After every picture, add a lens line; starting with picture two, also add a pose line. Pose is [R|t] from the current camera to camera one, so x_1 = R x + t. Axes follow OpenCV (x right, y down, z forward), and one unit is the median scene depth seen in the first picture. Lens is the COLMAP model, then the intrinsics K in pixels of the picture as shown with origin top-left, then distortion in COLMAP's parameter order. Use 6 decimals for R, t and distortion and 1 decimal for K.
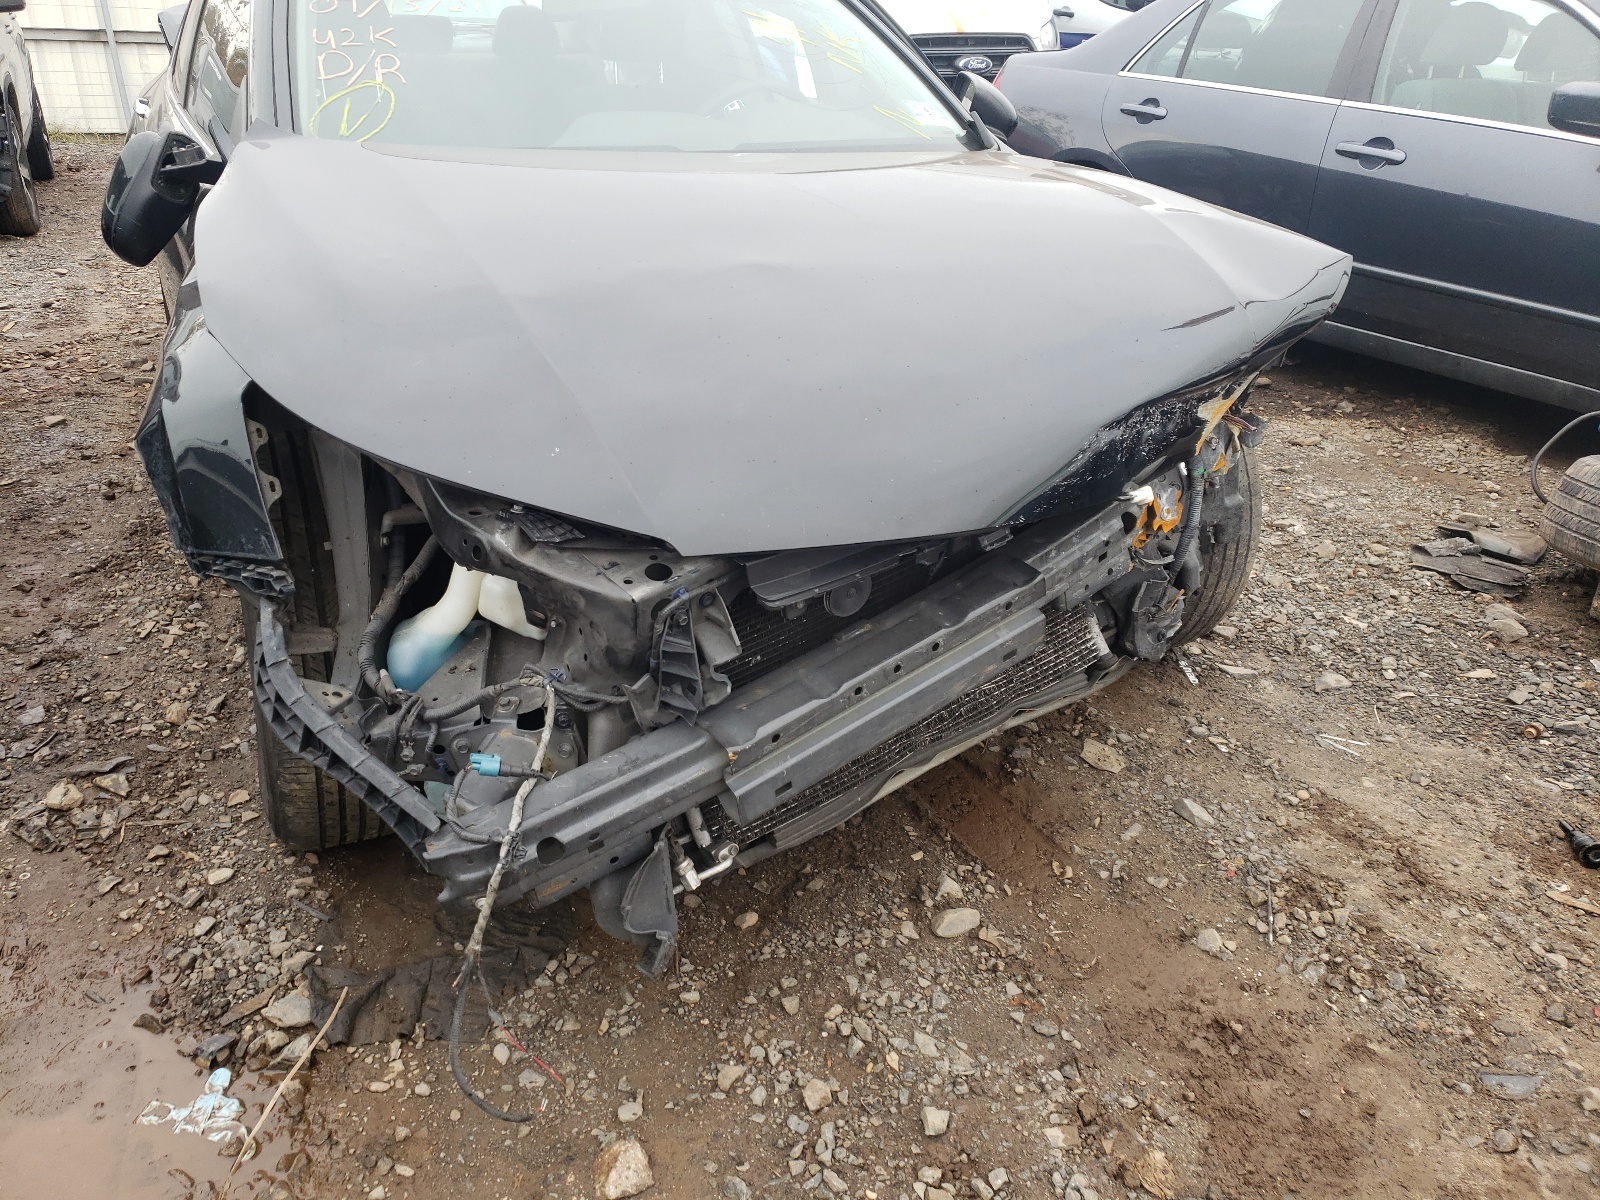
lens RADIAL K [[1339.2, 0, 800.0], [0, 1339.2, 501.0], [0, 0, 1]] dist [0.047872, -0.008774]
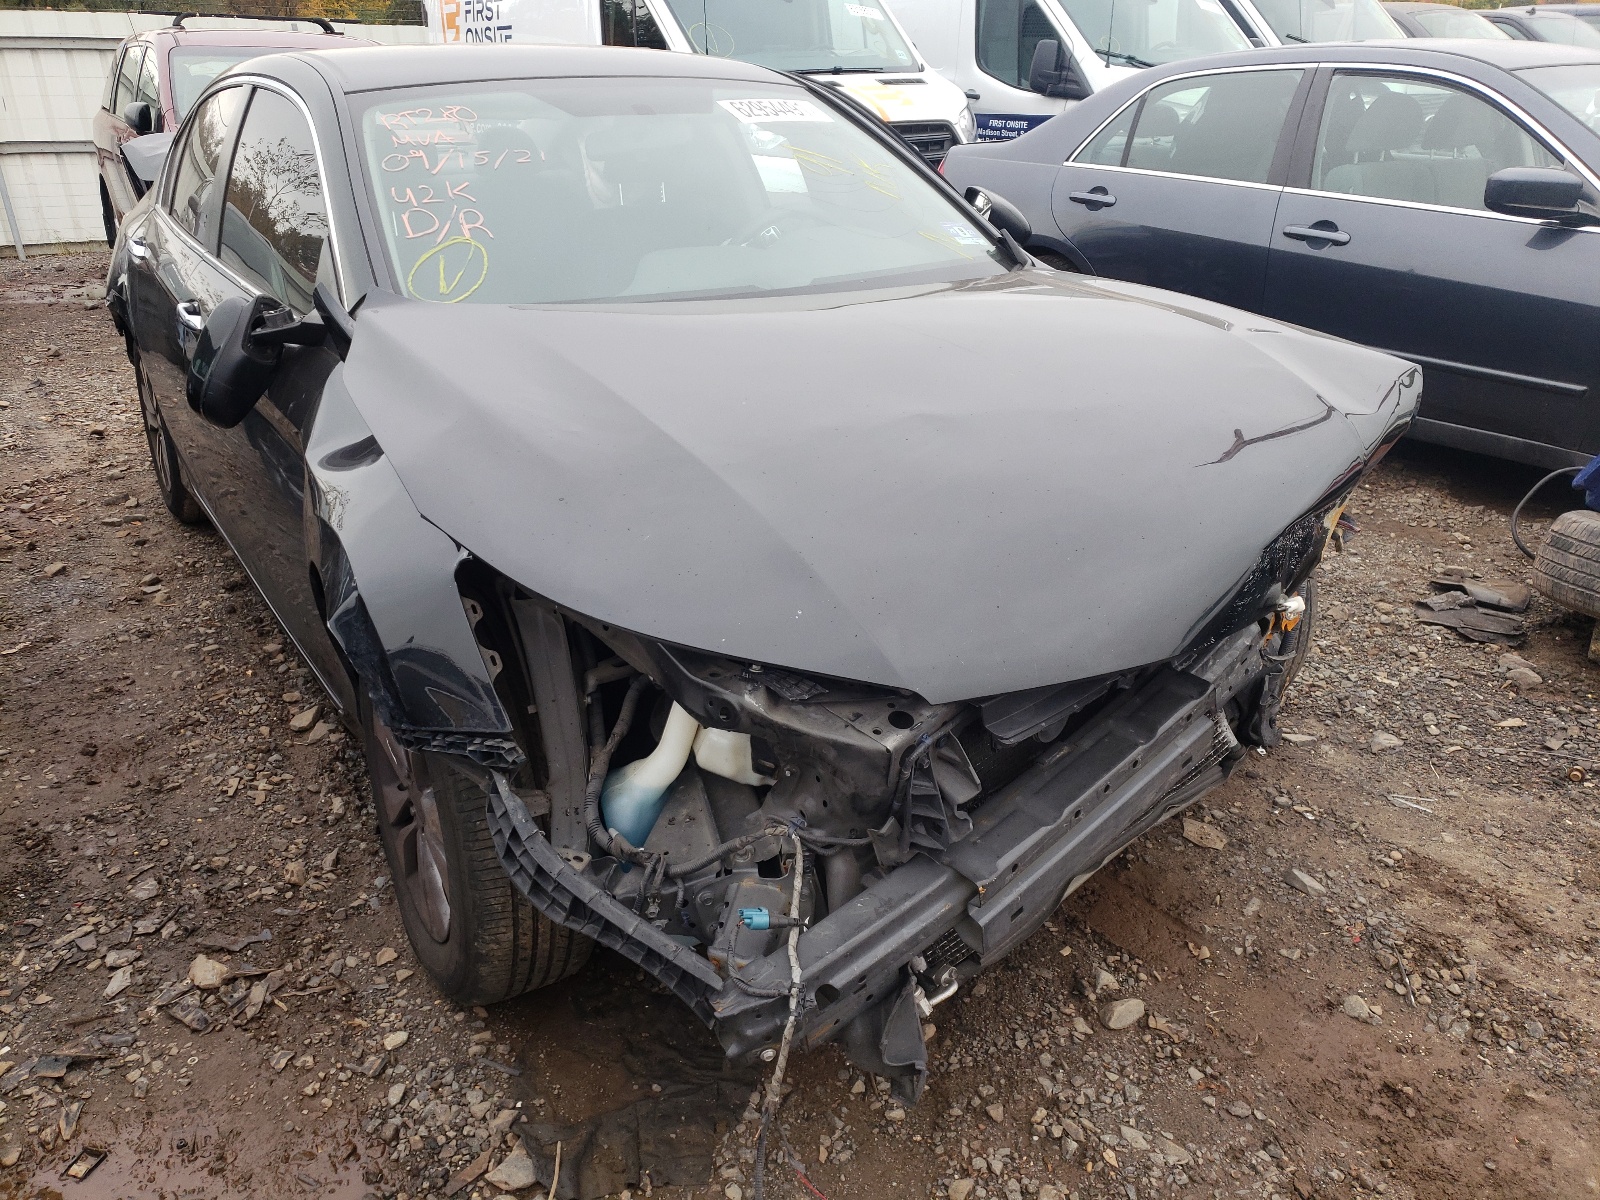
lens RADIAL K [[1339.2, 0, 800.0], [0, 1339.2, 501.0], [0, 0, 1]] dist [0.047872, -0.008774]
pose [[0.992587, -0.066286, 0.101867, -0.223615], [0.070220, 0.996899, -0.035526, -0.069828], [-0.099196, 0.042415, 0.994163, -0.047083]]
